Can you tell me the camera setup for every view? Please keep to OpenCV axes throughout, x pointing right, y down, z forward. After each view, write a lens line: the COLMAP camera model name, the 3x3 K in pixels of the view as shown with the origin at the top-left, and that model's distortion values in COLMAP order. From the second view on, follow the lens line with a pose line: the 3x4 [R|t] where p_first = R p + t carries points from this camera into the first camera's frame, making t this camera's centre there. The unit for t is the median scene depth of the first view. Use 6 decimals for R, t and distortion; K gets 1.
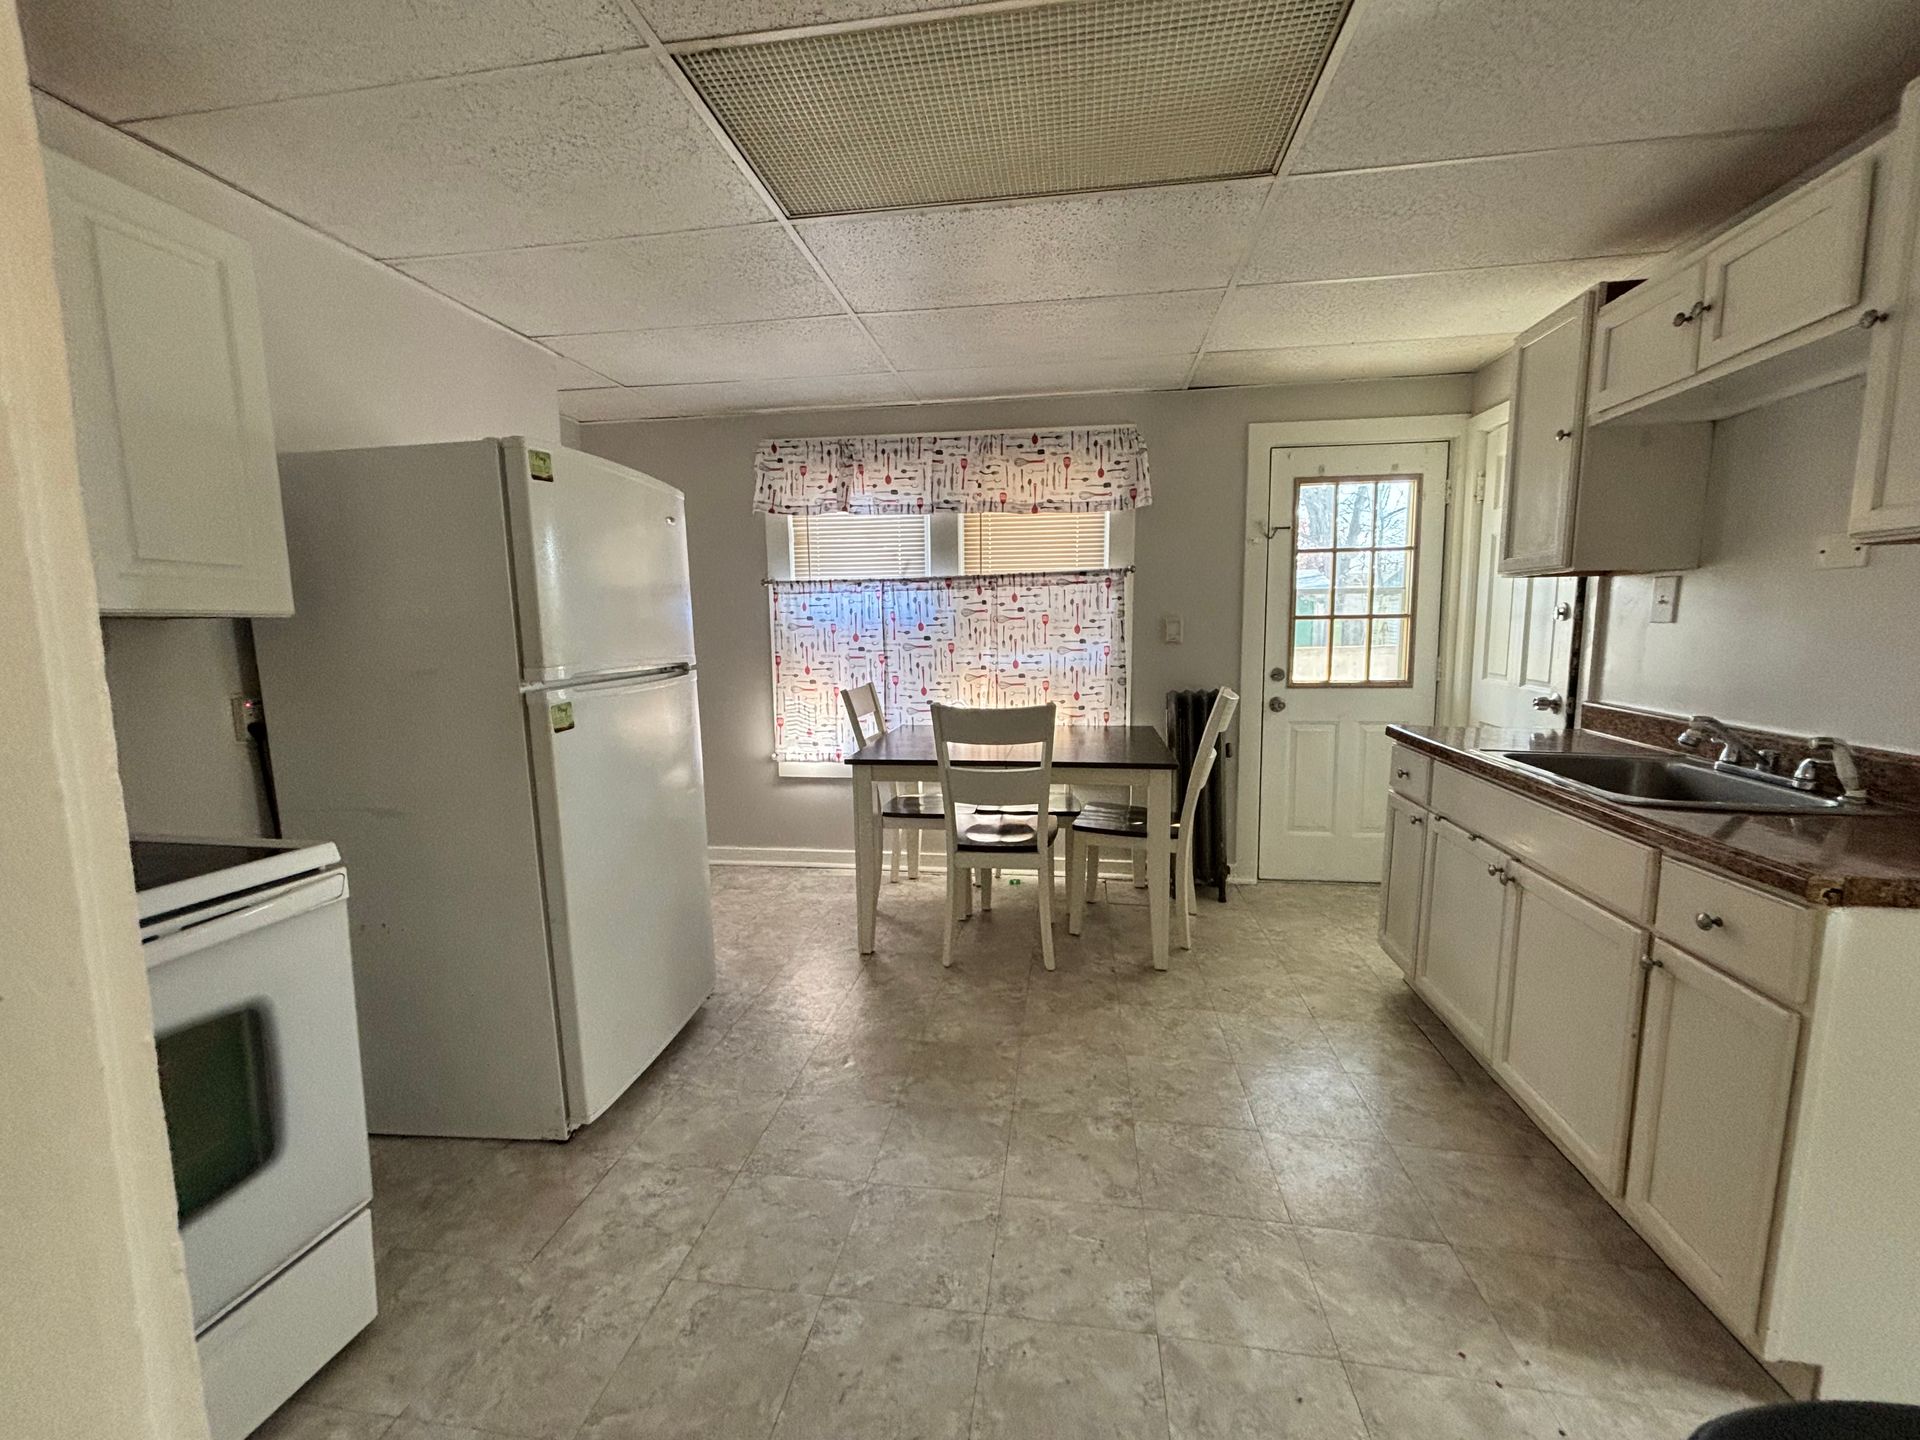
lens RADIAL K [[769.2, 0, 962.7], [0, 769.2, 723.1], [0, 0, 1]] dist [0.002791, -0.001993]
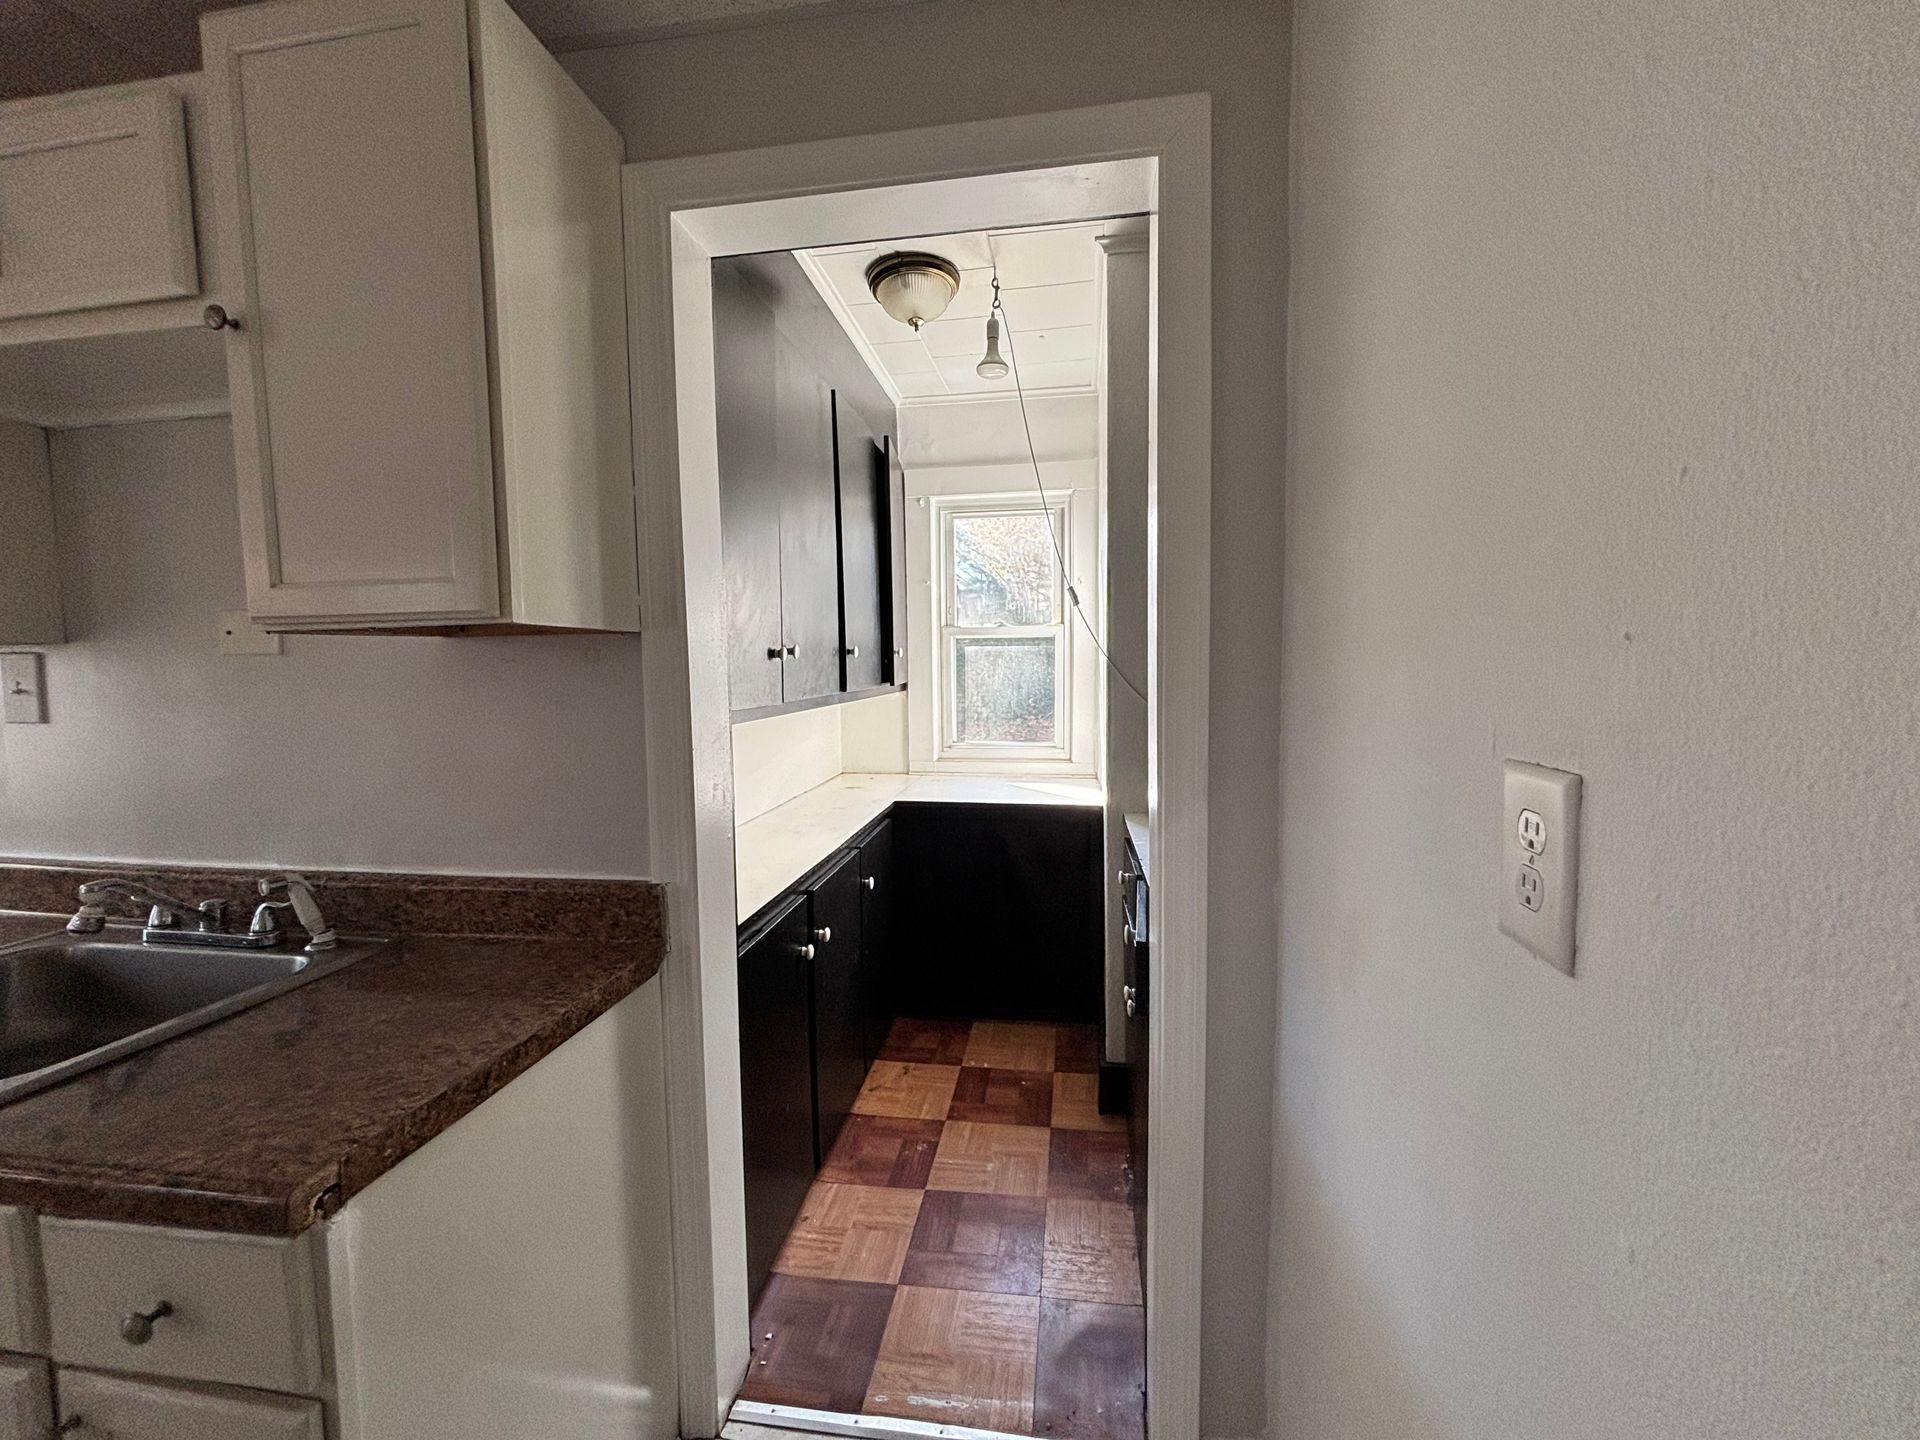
lens RADIAL K [[769.2, 0, 959.3], [0, 769.2, 724.0], [0, 0, 1]] dist [0.002791, -0.001993]
pose [[0.000389, -0.062090, 0.998070, 0.361094], [0.137007, 0.988662, 0.061451, -0.085411], [-0.990570, 0.136719, 0.008892, 0.294878]]
